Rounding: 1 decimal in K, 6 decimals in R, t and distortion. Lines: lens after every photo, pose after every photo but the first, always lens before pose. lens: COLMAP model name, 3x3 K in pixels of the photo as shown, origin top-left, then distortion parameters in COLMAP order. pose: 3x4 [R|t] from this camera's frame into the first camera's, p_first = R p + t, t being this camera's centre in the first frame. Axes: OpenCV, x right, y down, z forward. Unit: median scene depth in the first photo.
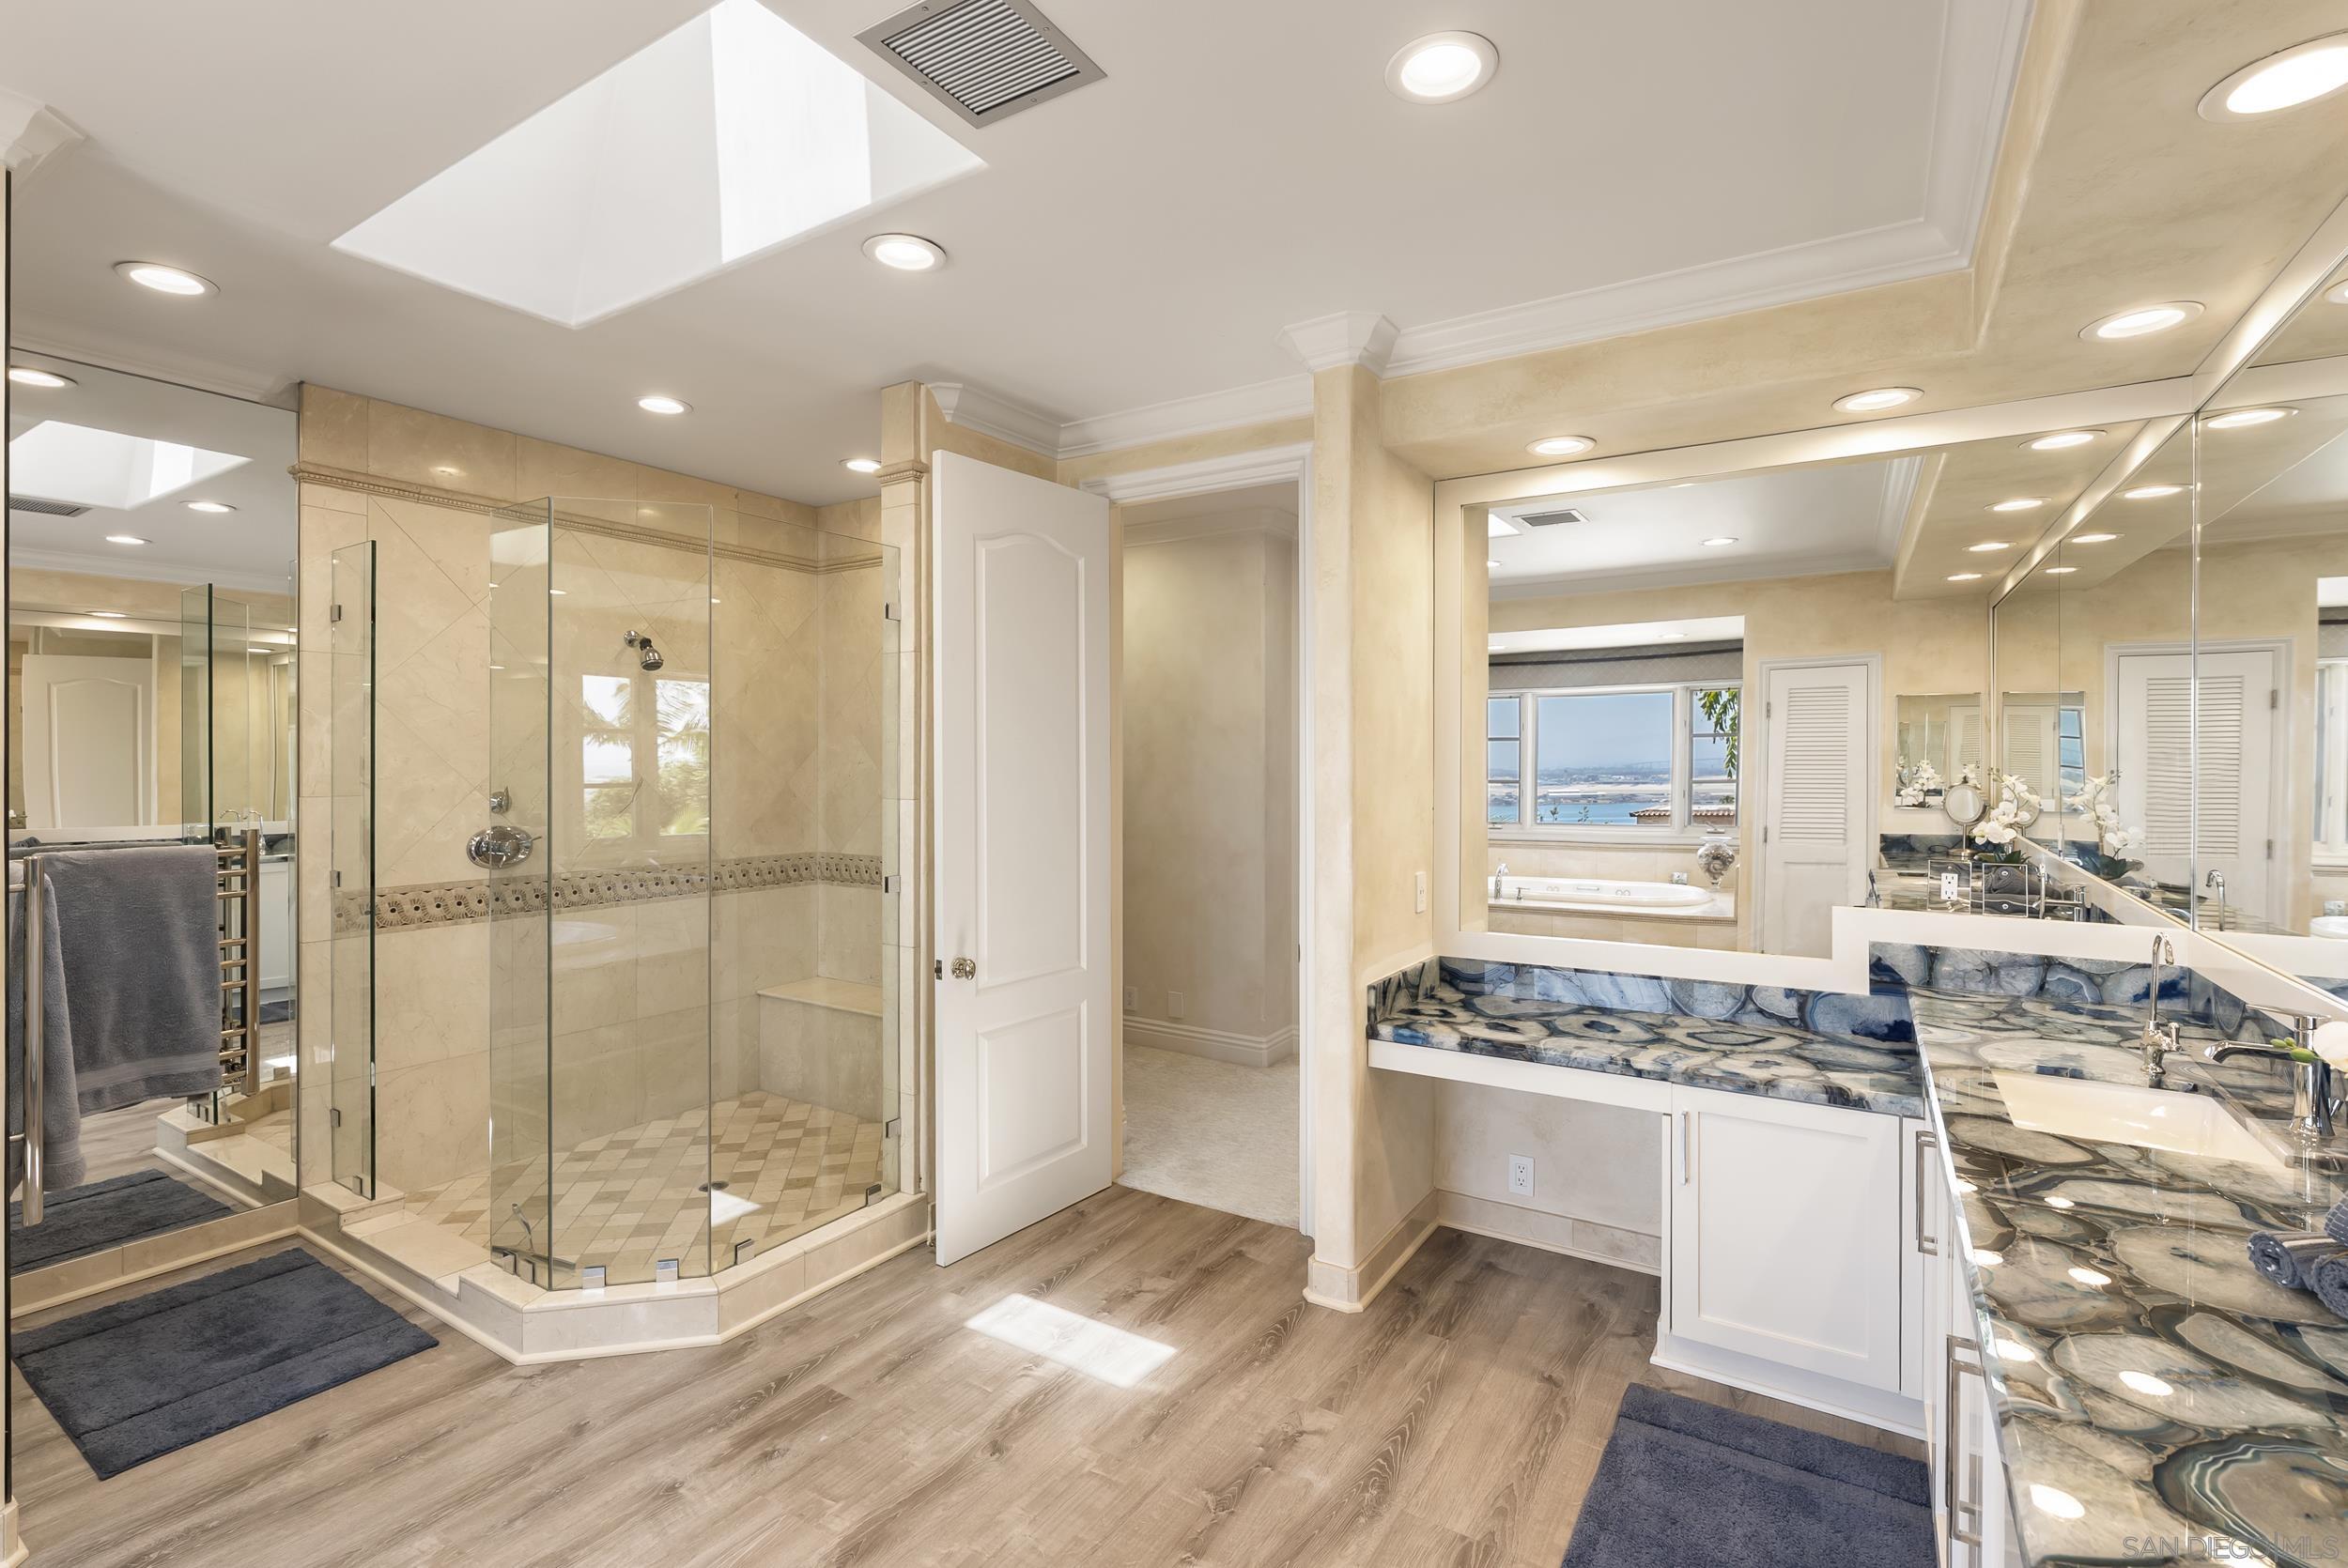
lens RADIAL K [[1077.3, 0, 1185.8], [0, 1077.3, 764.8], [0, 0, 1]] dist [-0.008933, 0.003705]
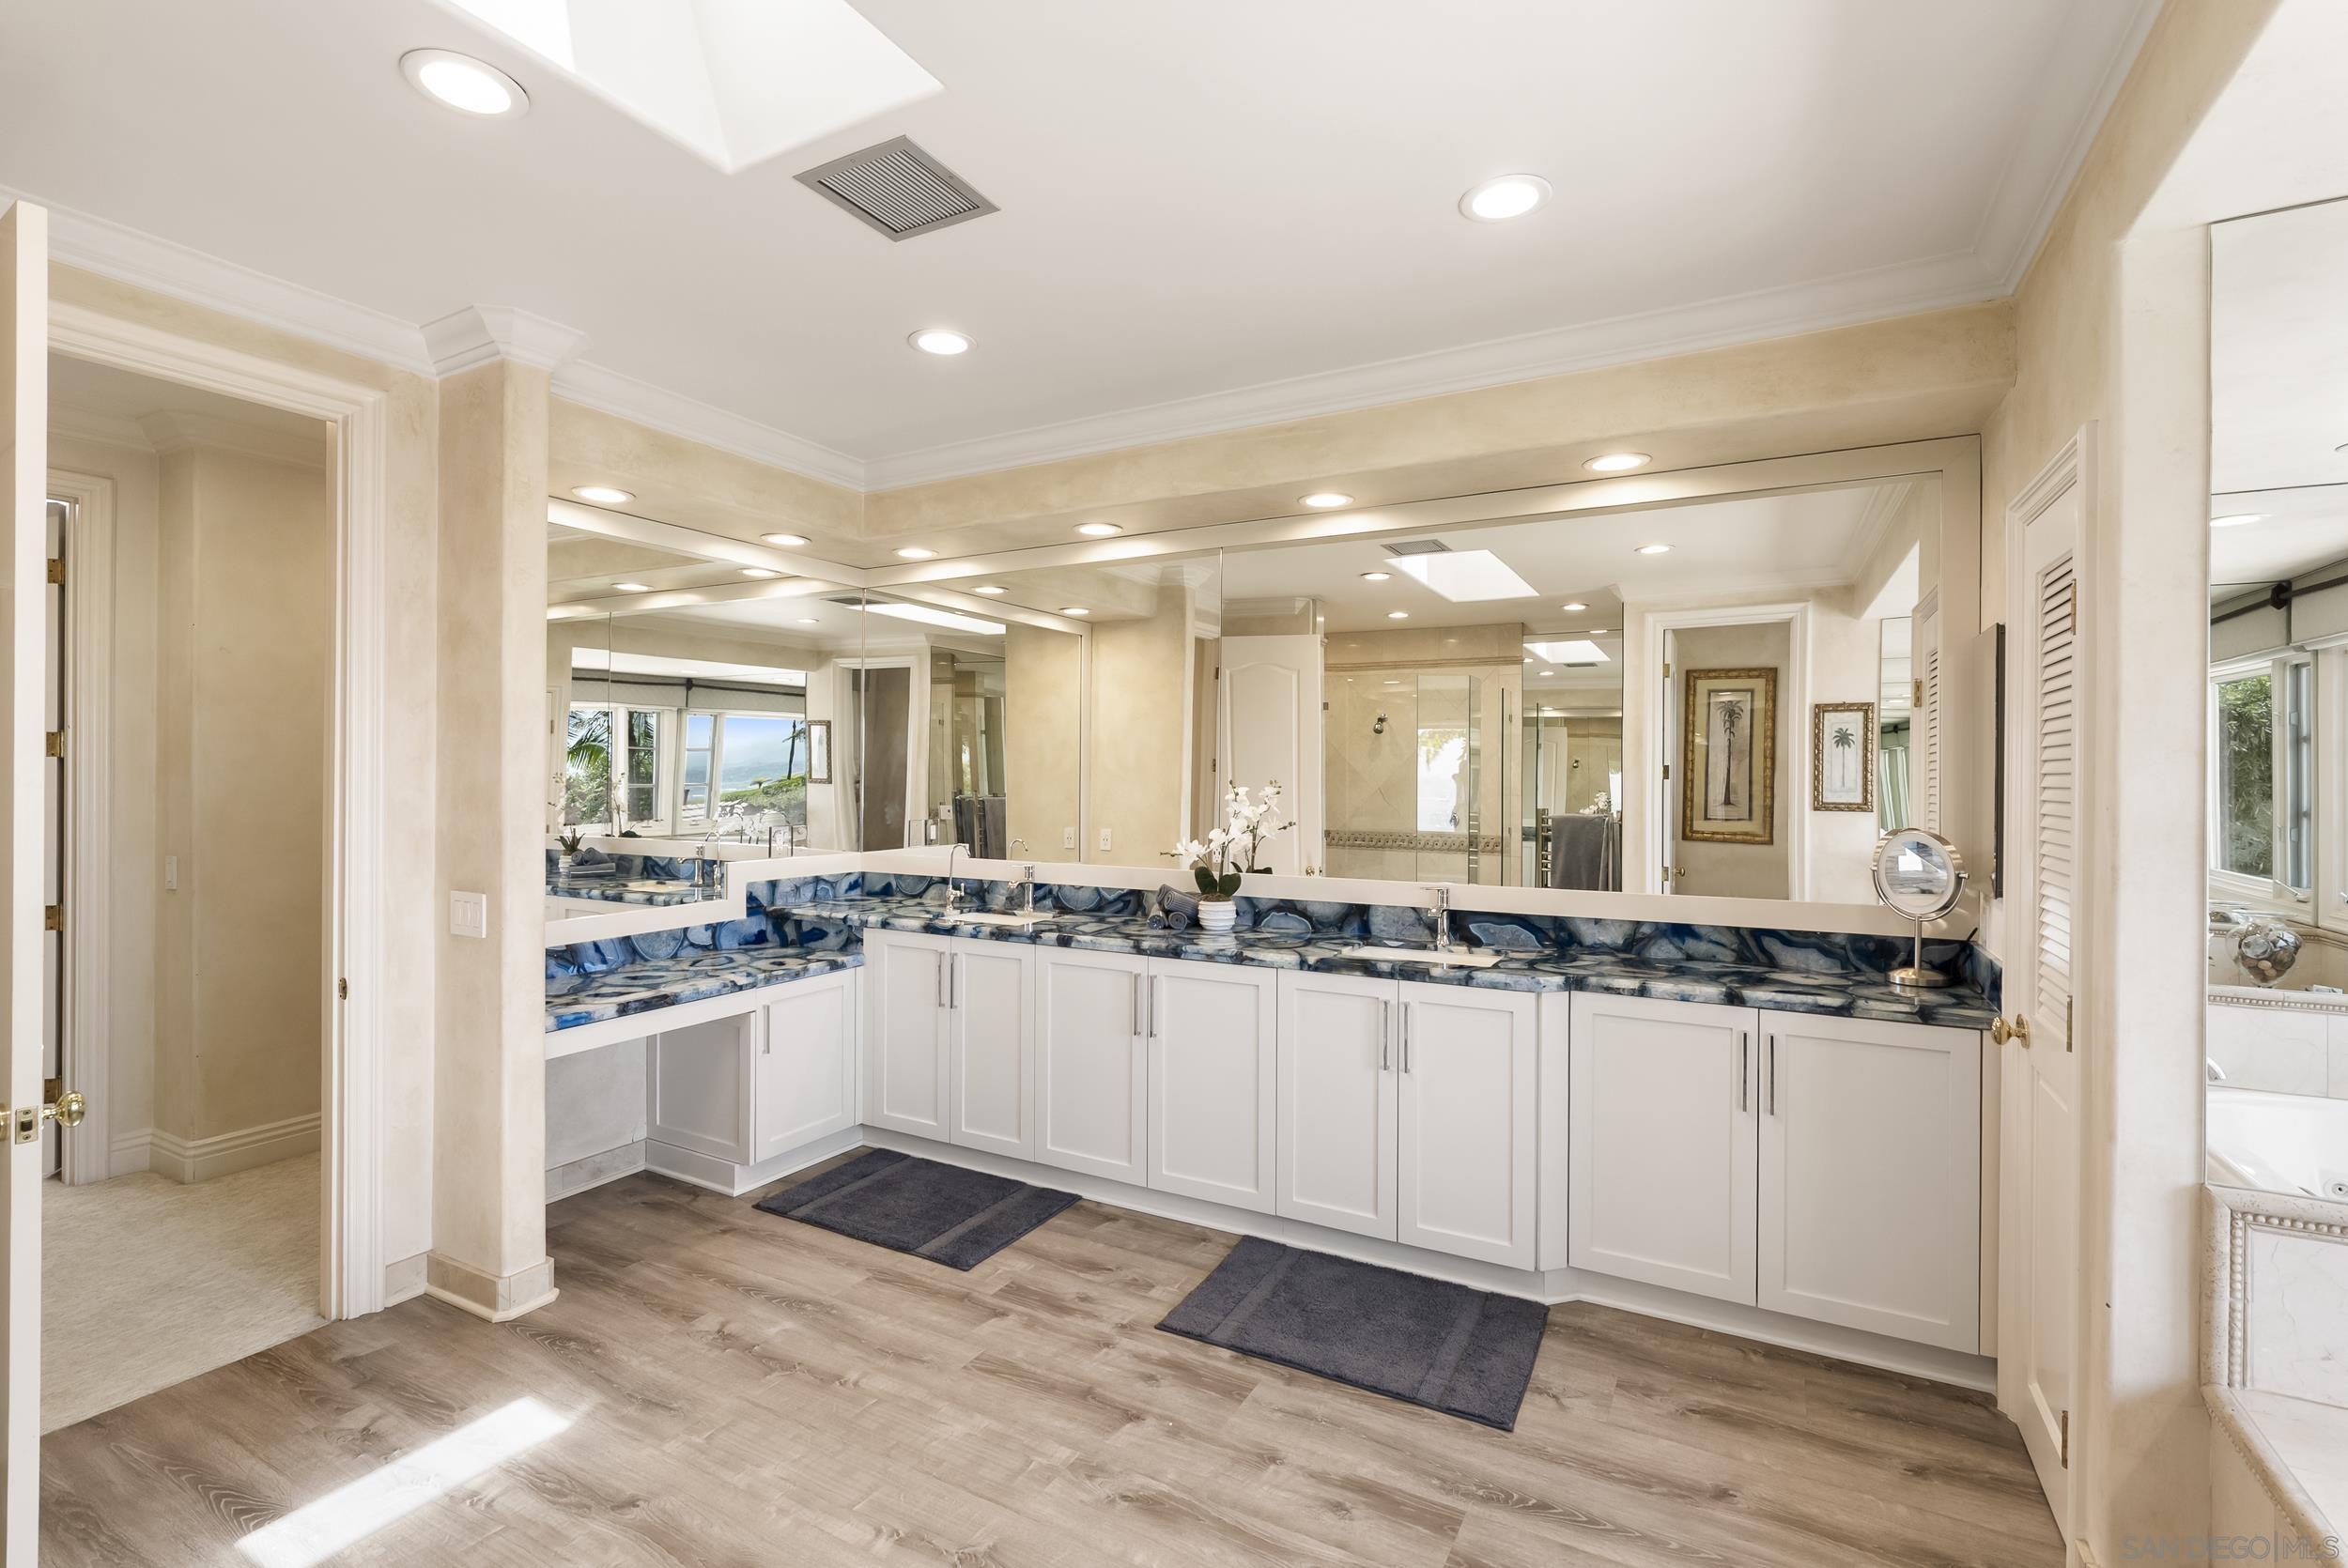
lens RADIAL K [[1077.3, 0, 1181.8], [0, 1077.3, 780.0], [0, 0, 1]] dist [-0.008933, 0.003705]
pose [[-0.073249, -0.008558, 0.997277, -0.952771], [-0.002759, 0.999961, 0.008378, 0.003653], [-0.997310, -0.002138, -0.073270, 0.502384]]
